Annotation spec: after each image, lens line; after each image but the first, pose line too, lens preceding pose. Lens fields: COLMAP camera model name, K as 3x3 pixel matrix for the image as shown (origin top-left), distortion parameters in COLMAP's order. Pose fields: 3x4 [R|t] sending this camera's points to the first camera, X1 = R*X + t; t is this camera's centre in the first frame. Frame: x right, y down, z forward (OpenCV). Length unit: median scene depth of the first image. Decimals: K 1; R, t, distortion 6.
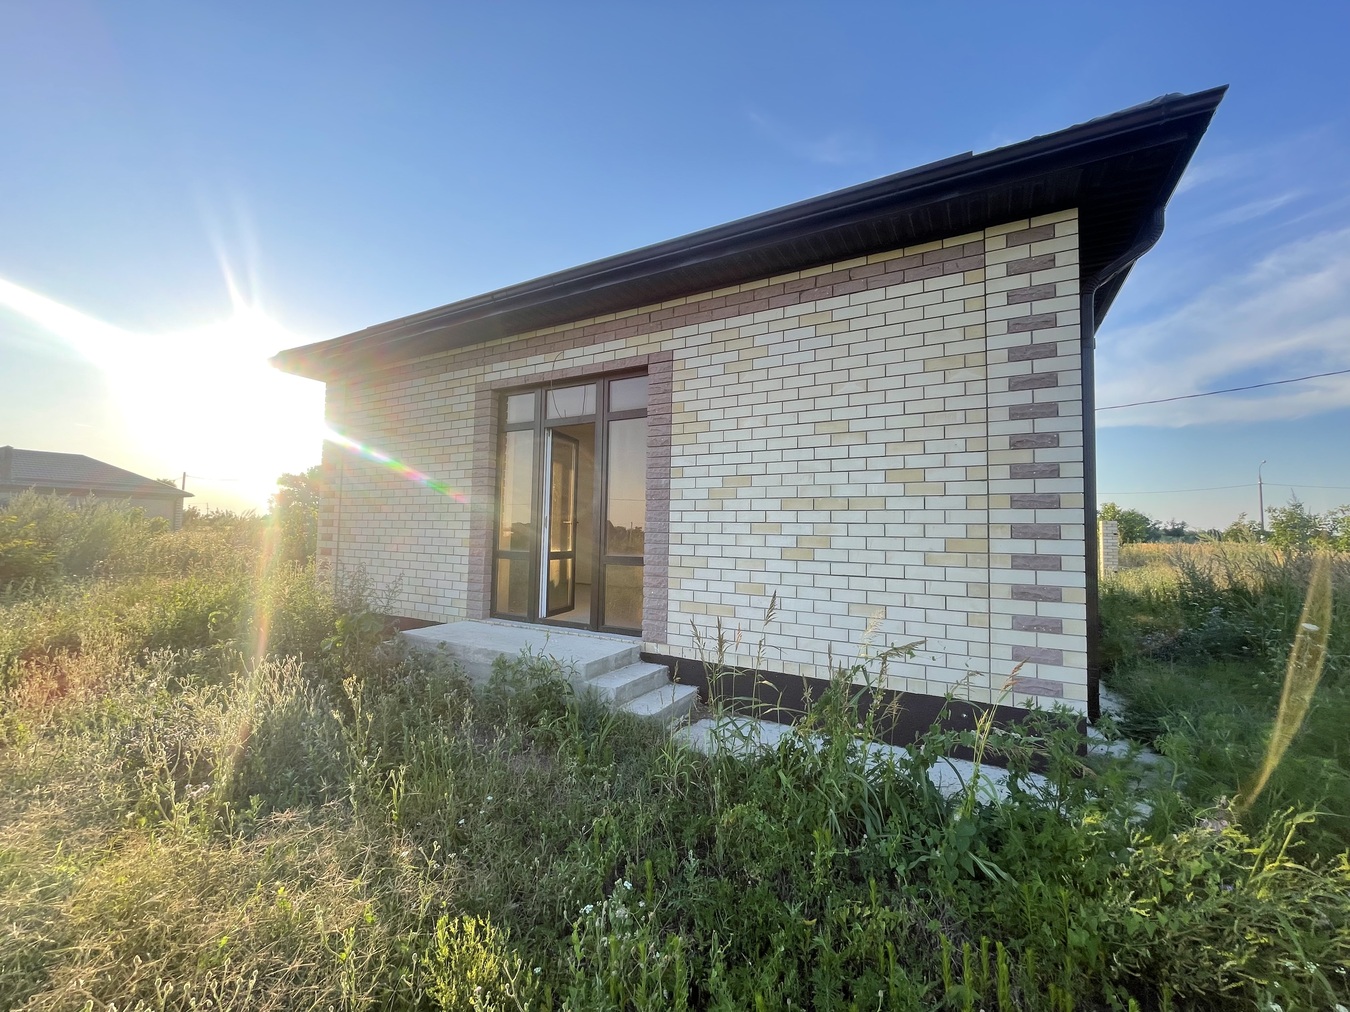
lens RADIAL K [[539.0, 0, 674.7], [0, 539.0, 506.5], [0, 0, 1]] dist [0.000820, 0.000428]
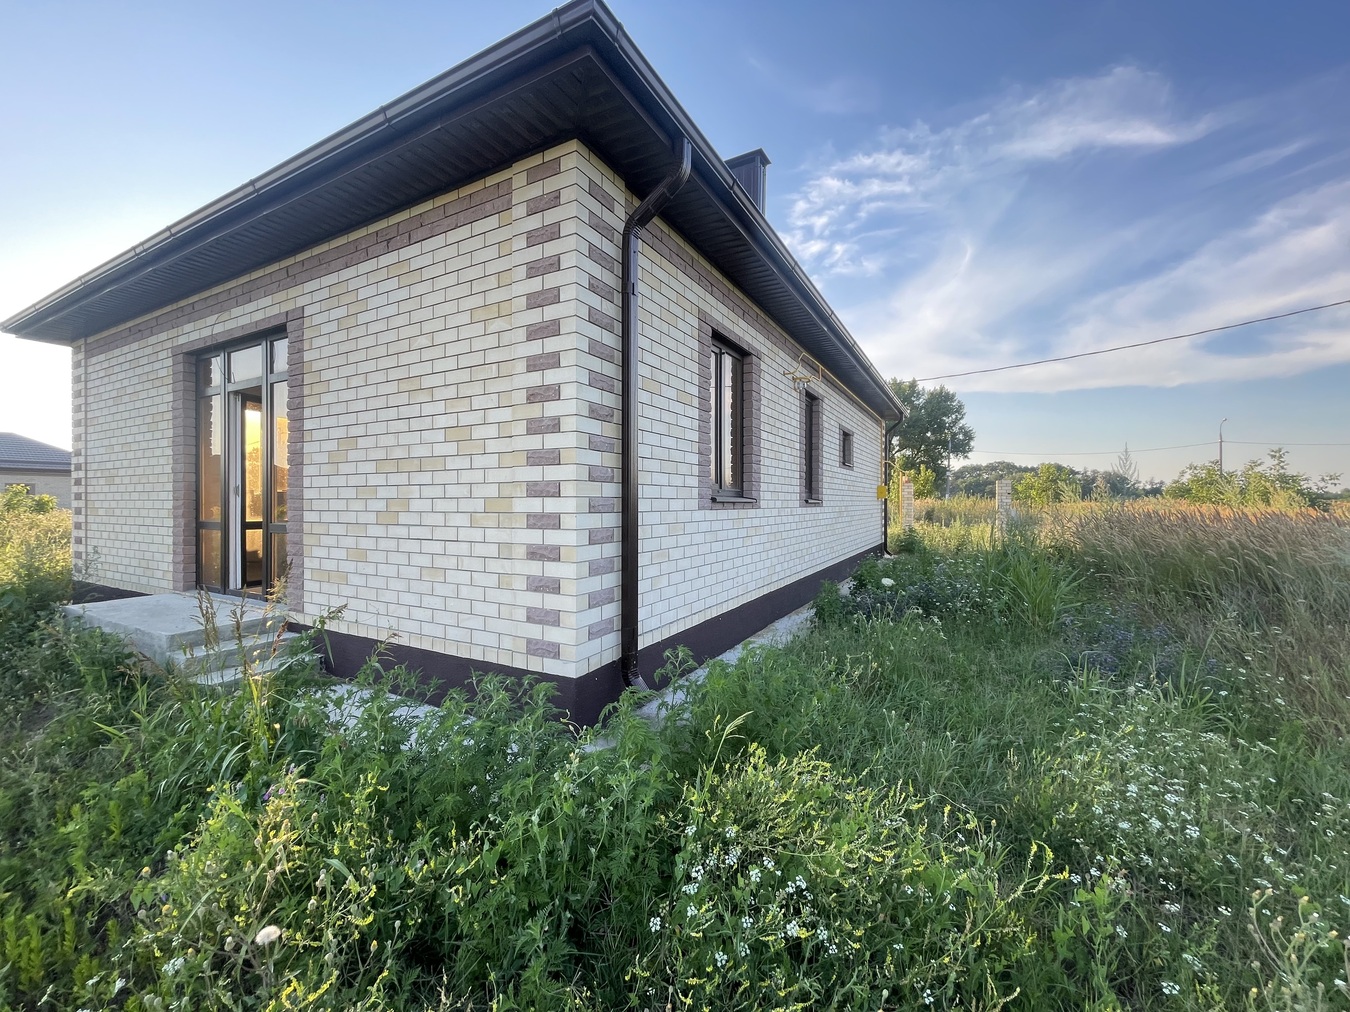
lens RADIAL K [[539.0, 0, 681.5], [0, 539.0, 505.4], [0, 0, 1]] dist [0.000820, 0.000428]
pose [[0.999757, -0.019398, 0.010448, 0.650915], [0.018789, 0.998281, 0.055514, 0.019122], [-0.011507, -0.055305, 0.998403, 0.027863]]
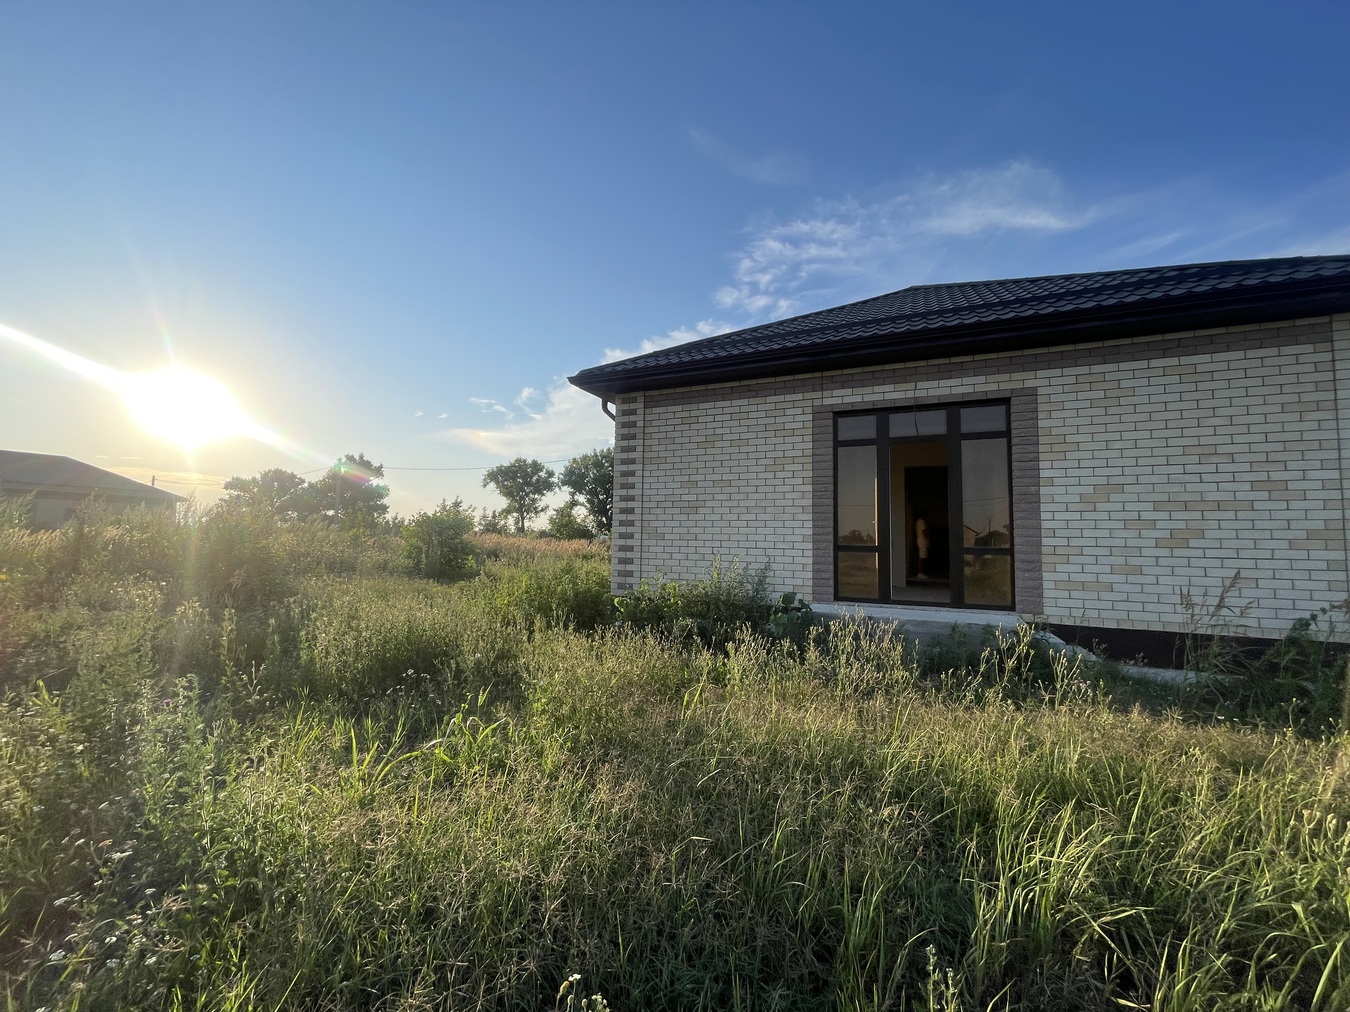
lens RADIAL K [[539.0, 0, 663.3], [0, 539.0, 509.2], [0, 0, 1]] dist [0.000820, 0.000428]
pose [[0.995405, 0.002603, 0.095716, -1.028045], [-0.001805, 0.999963, -0.008428, 0.015014], [-0.095734, 0.008217, 0.995373, -0.199698]]
